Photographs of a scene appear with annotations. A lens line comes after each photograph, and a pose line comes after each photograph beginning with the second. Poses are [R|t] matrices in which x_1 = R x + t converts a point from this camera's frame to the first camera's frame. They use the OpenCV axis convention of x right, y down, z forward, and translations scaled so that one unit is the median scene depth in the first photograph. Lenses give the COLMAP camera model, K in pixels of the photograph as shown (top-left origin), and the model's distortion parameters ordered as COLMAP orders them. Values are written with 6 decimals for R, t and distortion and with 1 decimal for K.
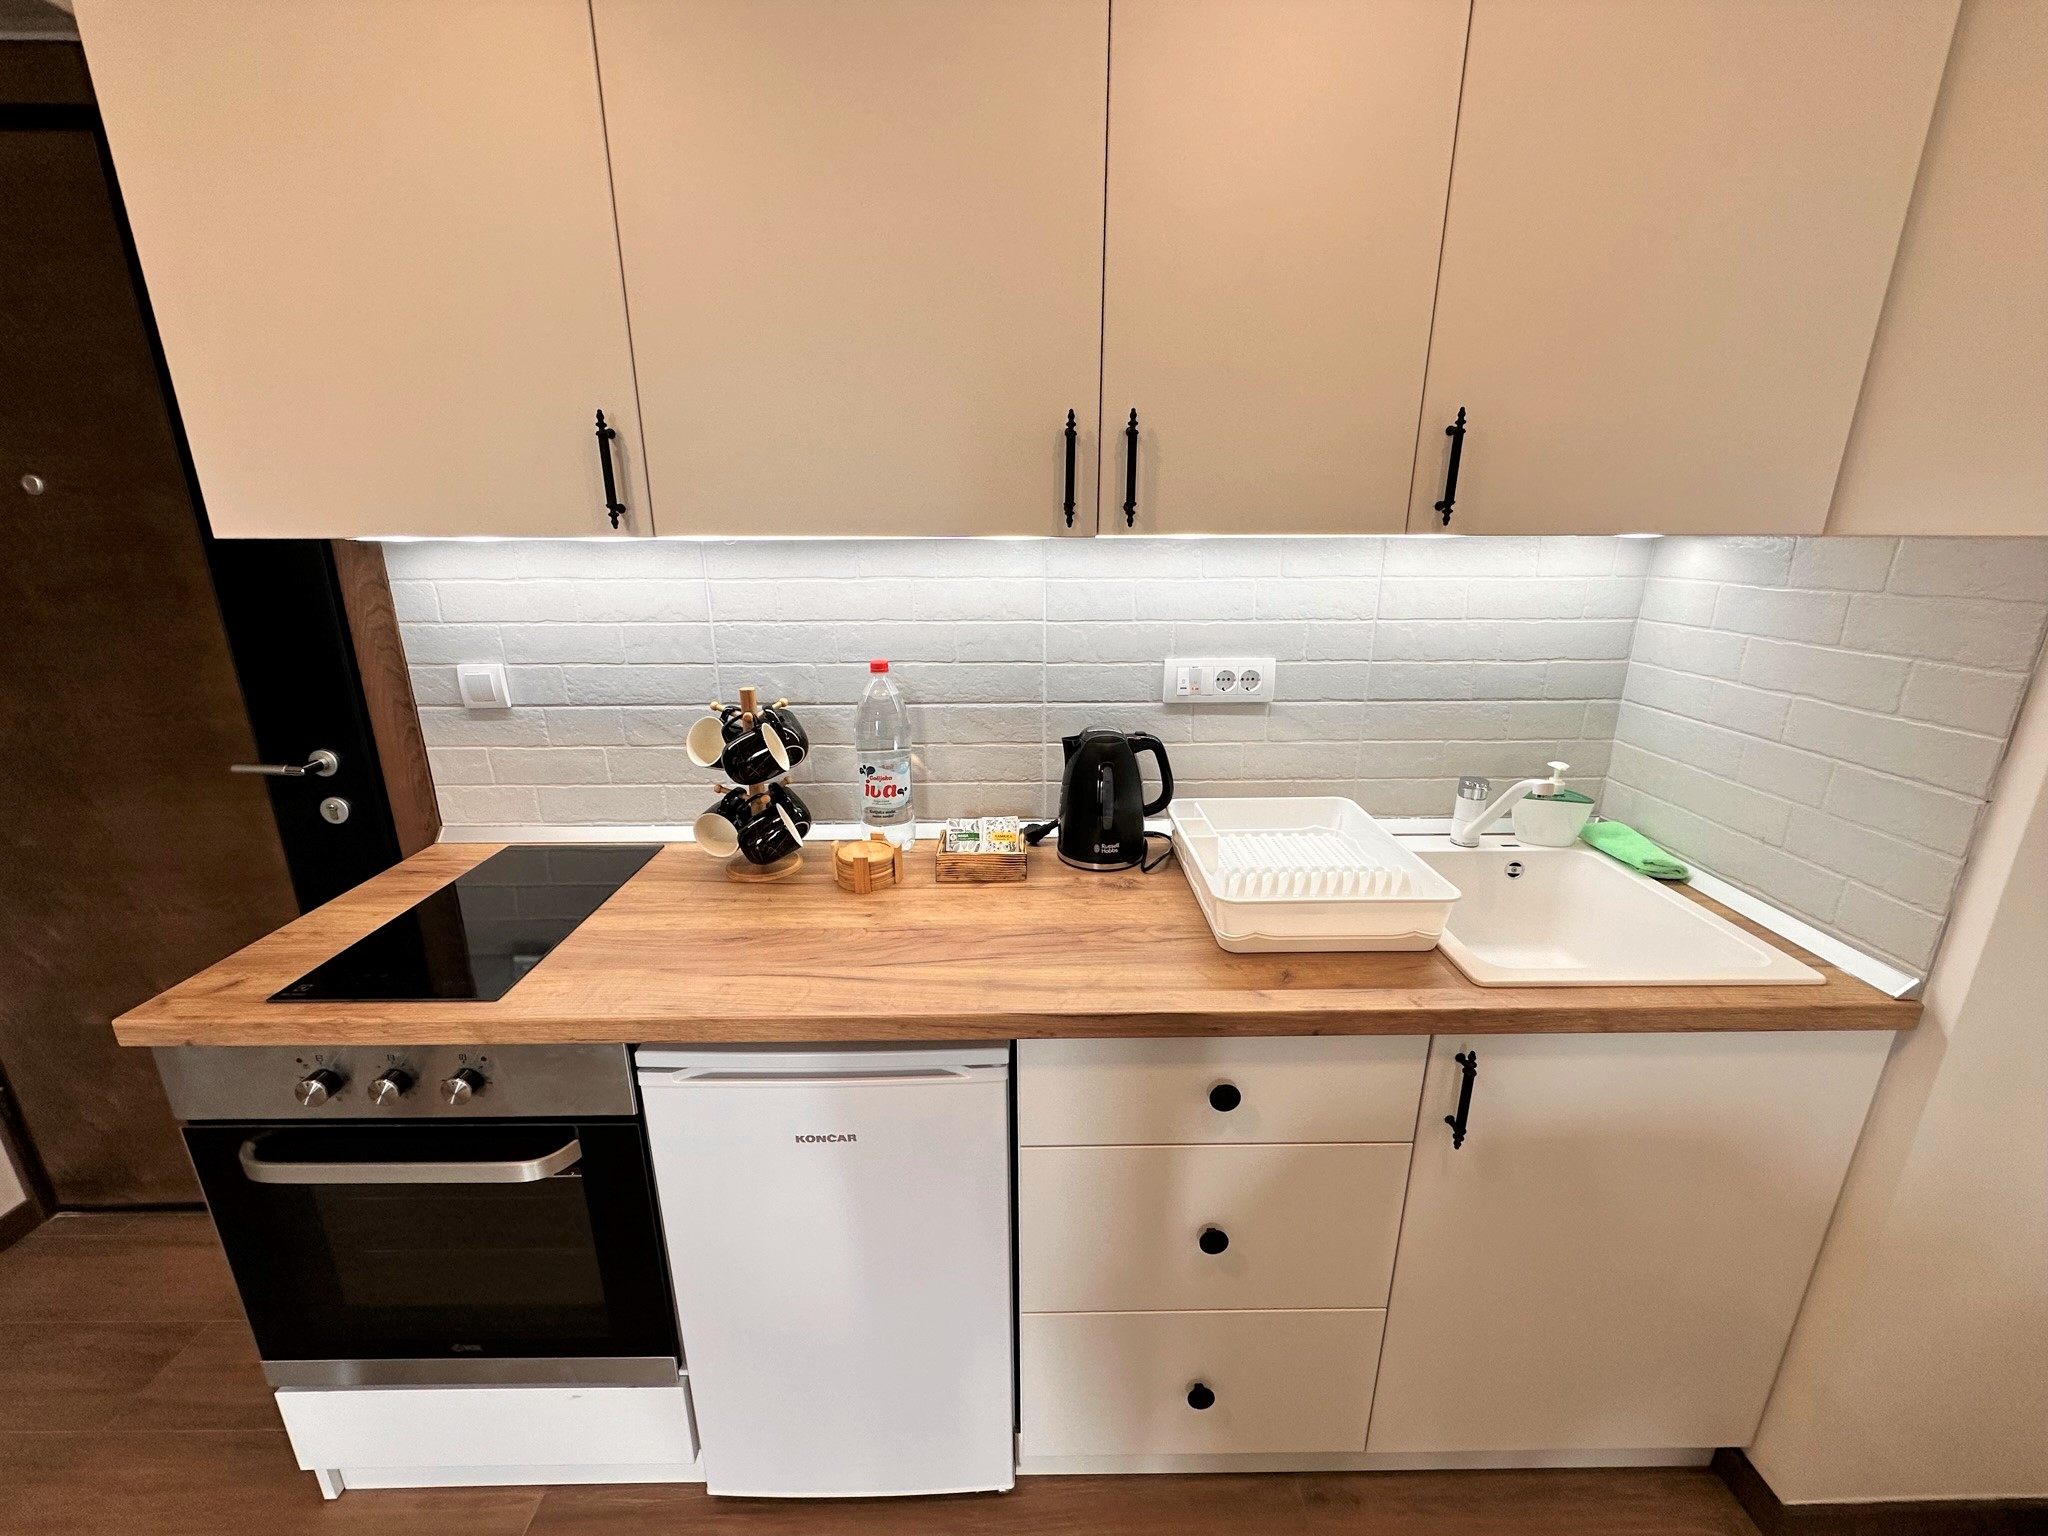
lens RADIAL K [[814.4, 0, 1024.0], [0, 814.4, 768.0], [0, 0, 1]] dist [0.000286, -0.000262]
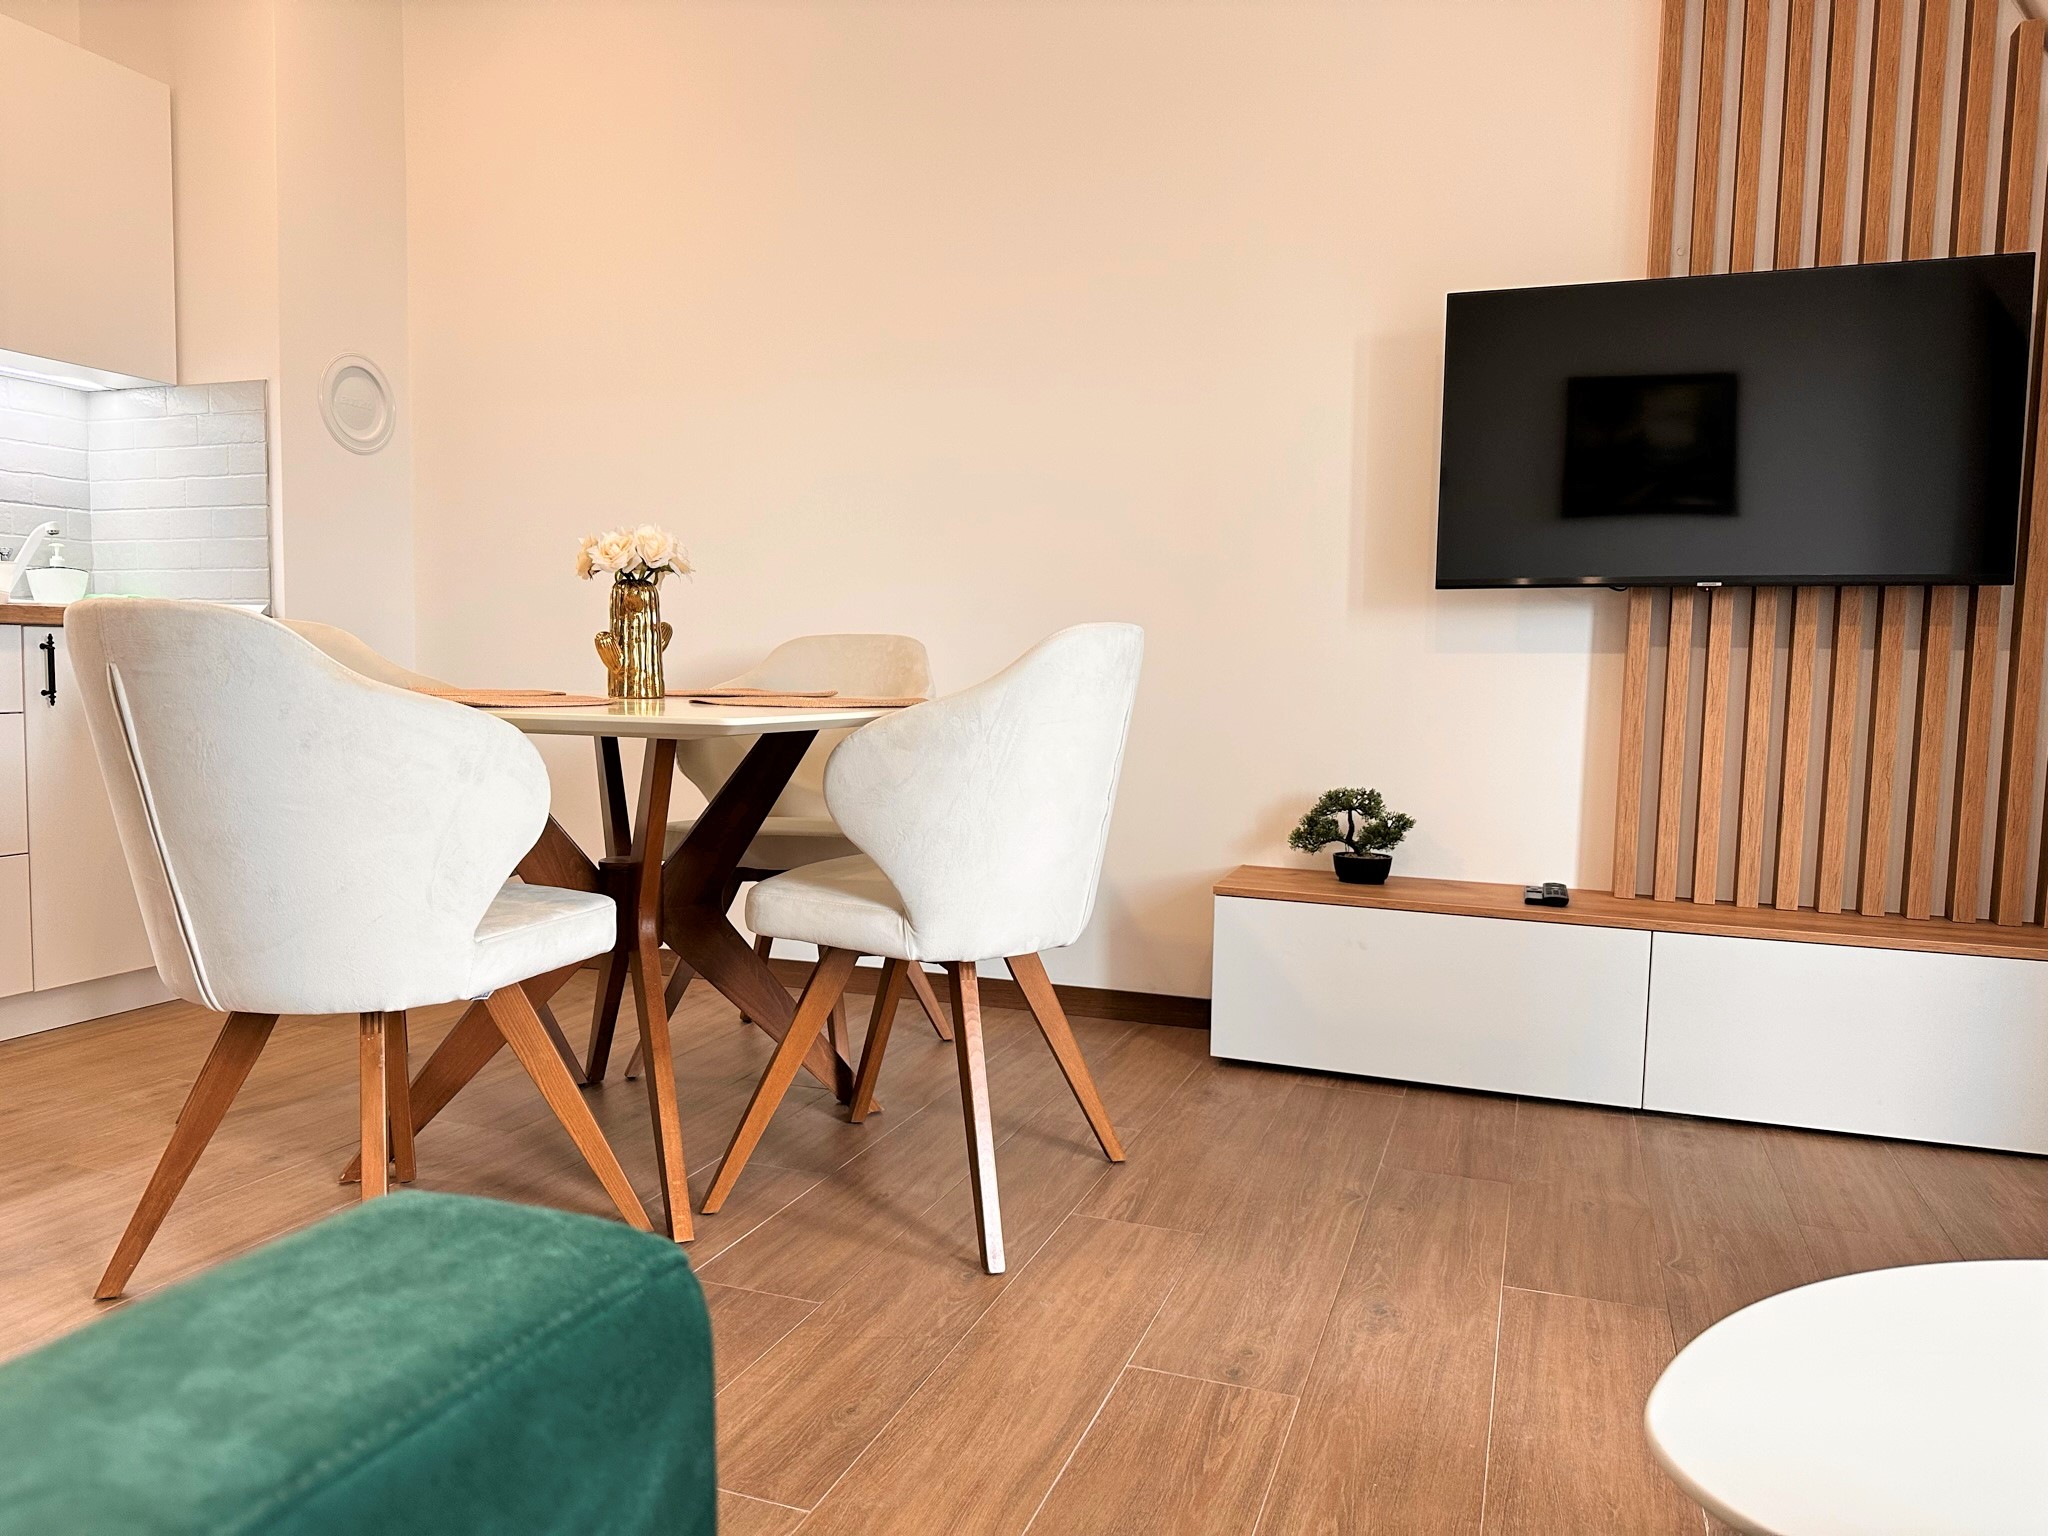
lens RADIAL K [[1440.5, 0, 989.0], [0, 1440.5, 779.5], [0, 0, 1]] dist [0.073207, -0.135099]
pose [[0.374734, -0.071239, 0.924391, -1.385678], [0.241730, 0.970065, -0.023234, 1.097354], [-0.895065, 0.232160, 0.380737, -1.648227]]
